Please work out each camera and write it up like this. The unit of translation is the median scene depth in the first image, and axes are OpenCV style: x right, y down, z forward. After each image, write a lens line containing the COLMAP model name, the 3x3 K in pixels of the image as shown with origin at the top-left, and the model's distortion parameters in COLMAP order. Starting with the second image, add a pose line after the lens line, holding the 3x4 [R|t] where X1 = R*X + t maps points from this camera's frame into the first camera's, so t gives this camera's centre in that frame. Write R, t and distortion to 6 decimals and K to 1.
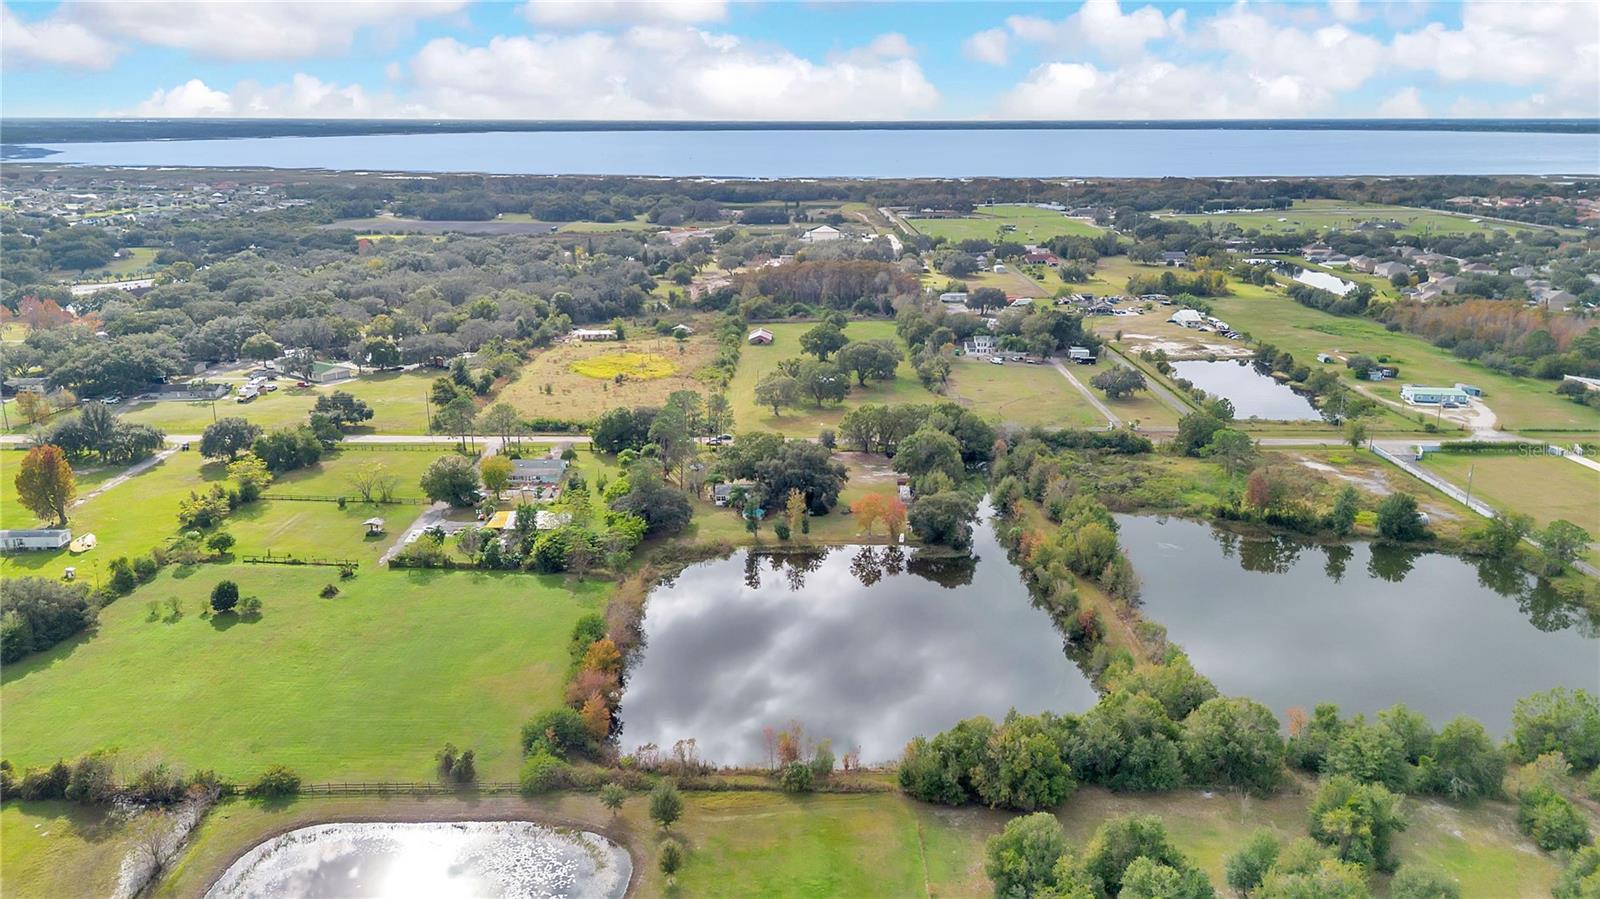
lens RADIAL K [[1142.2, 0, 800.0], [0, 1142.2, 449.5], [0, 0, 1]] dist [0.035608, -0.004276]
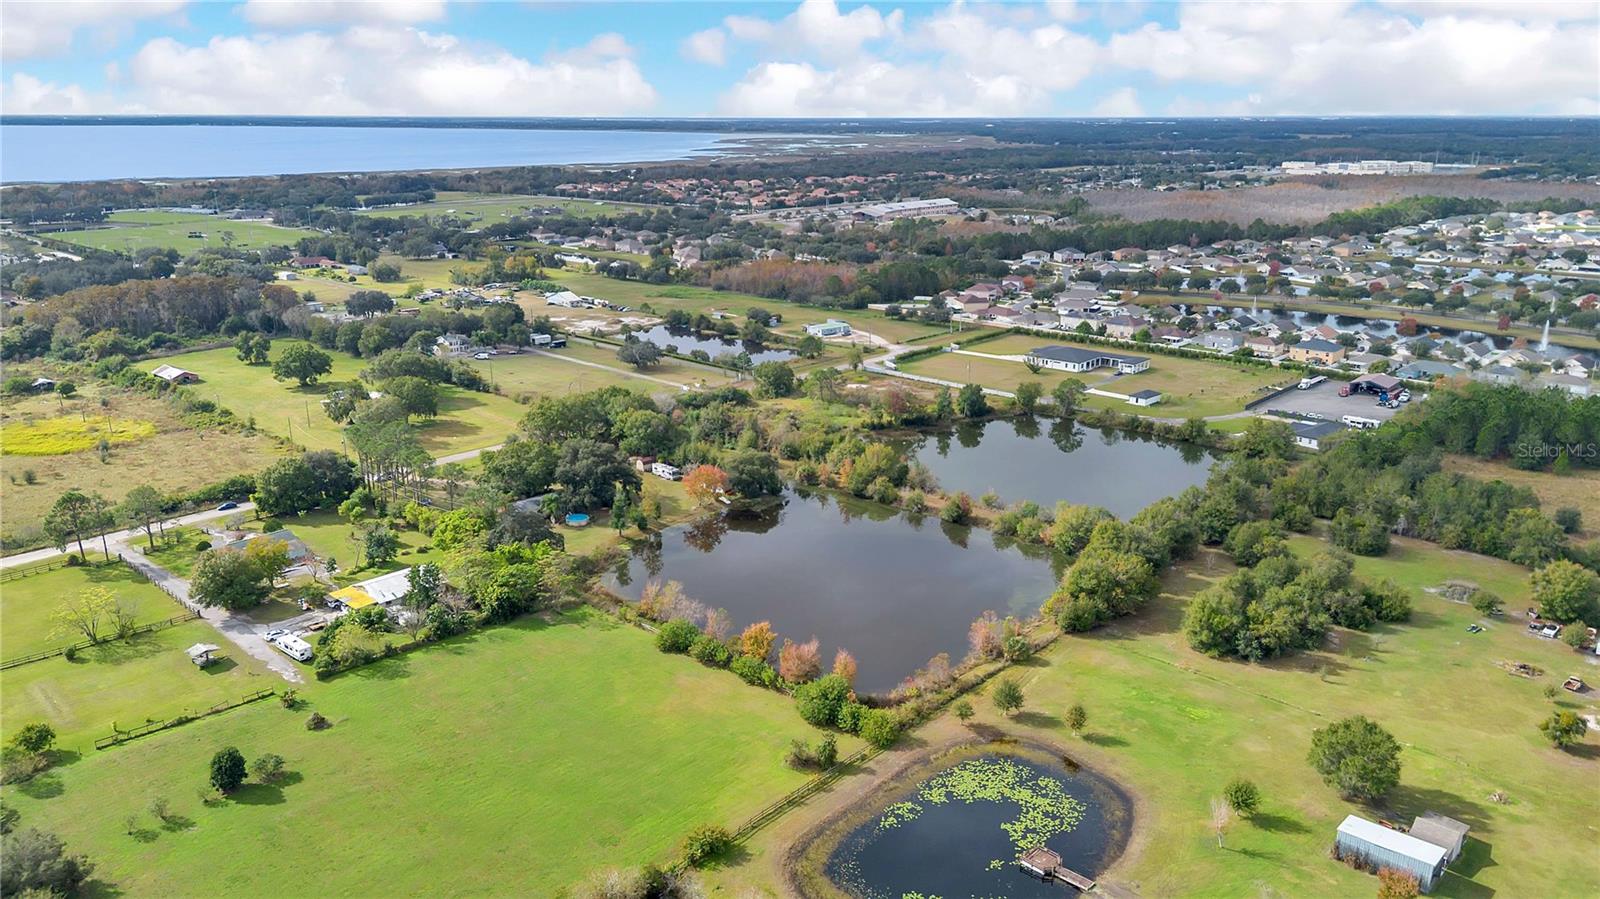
lens RADIAL K [[1142.2, 0, 800.0], [0, 1142.2, 449.5], [0, 0, 1]] dist [0.035608, -0.004276]
pose [[0.672686, -0.208592, 0.709918, -0.628101], [0.206729, 0.974216, 0.090364, -0.053529], [-0.710463, 0.085974, 0.698464, 0.180586]]
